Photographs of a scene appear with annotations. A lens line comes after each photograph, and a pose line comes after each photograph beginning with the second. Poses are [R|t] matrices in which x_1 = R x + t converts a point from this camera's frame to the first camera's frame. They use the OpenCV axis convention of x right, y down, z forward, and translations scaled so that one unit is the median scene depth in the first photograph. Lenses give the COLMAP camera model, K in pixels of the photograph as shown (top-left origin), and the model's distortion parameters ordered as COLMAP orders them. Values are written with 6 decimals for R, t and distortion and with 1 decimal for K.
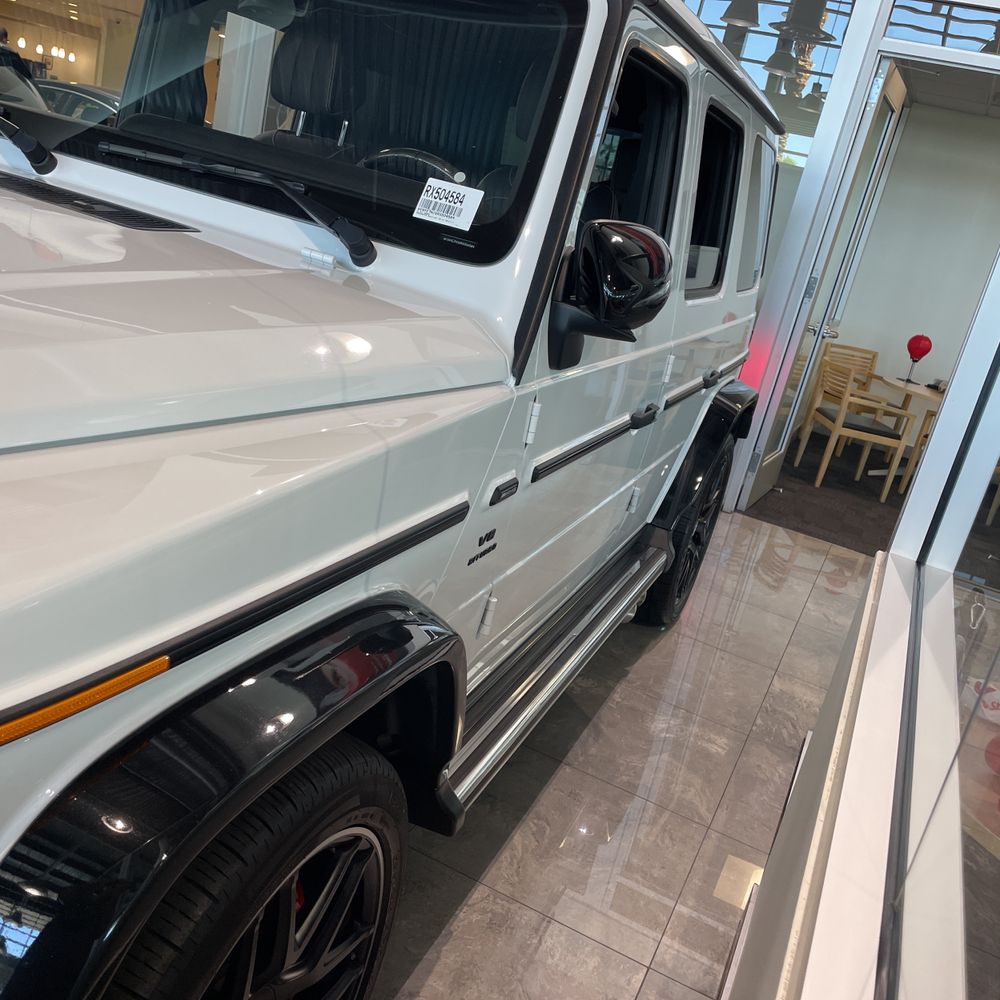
lens RADIAL K [[1015.5, 0, 500.0], [0, 1015.5, 500.0], [0, 0, 1]] dist [0.100762, -0.152441]
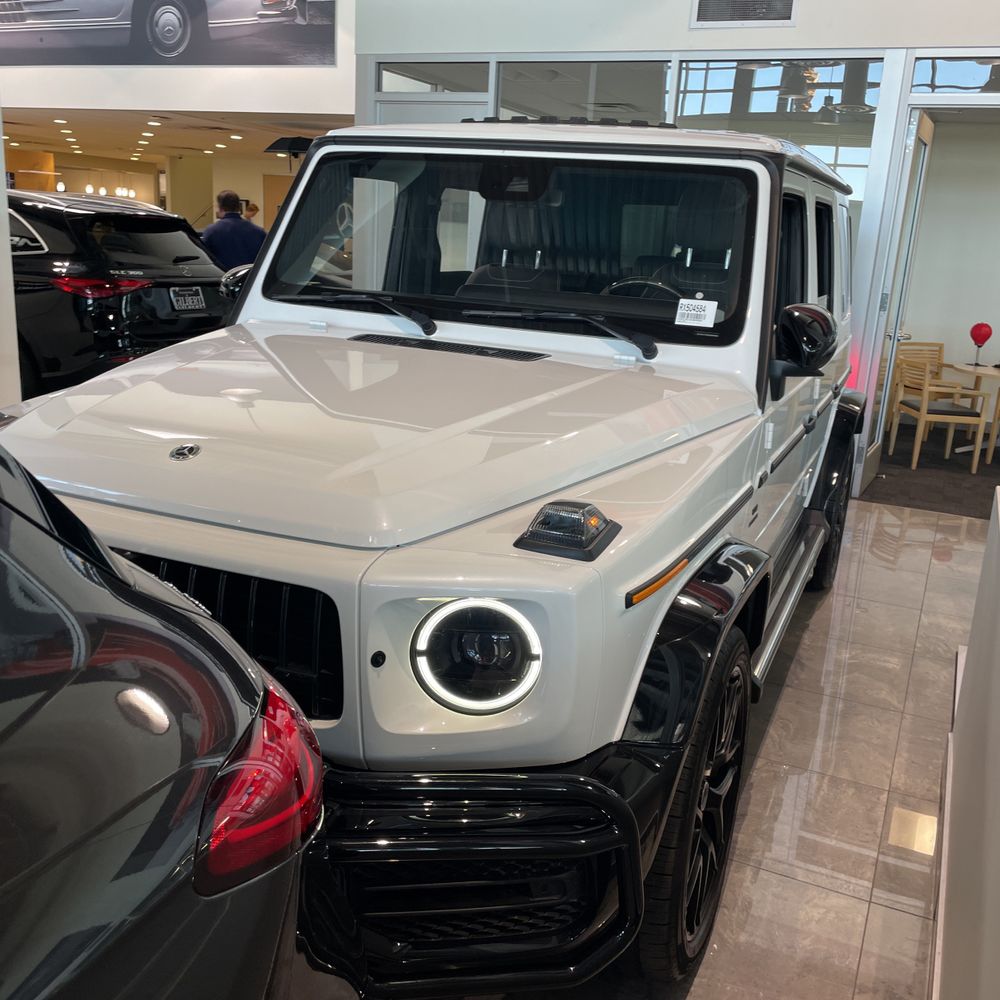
lens RADIAL K [[1034.1, 0, 511.8], [0, 1034.1, 506.0], [0, 0, 1]] dist [0.108086, -0.183005]
pose [[0.986737, -0.156435, -0.043342, -0.166752], [0.154407, 0.986901, -0.046747, 0.024886], [0.050087, 0.039435, 0.997966, -0.347756]]
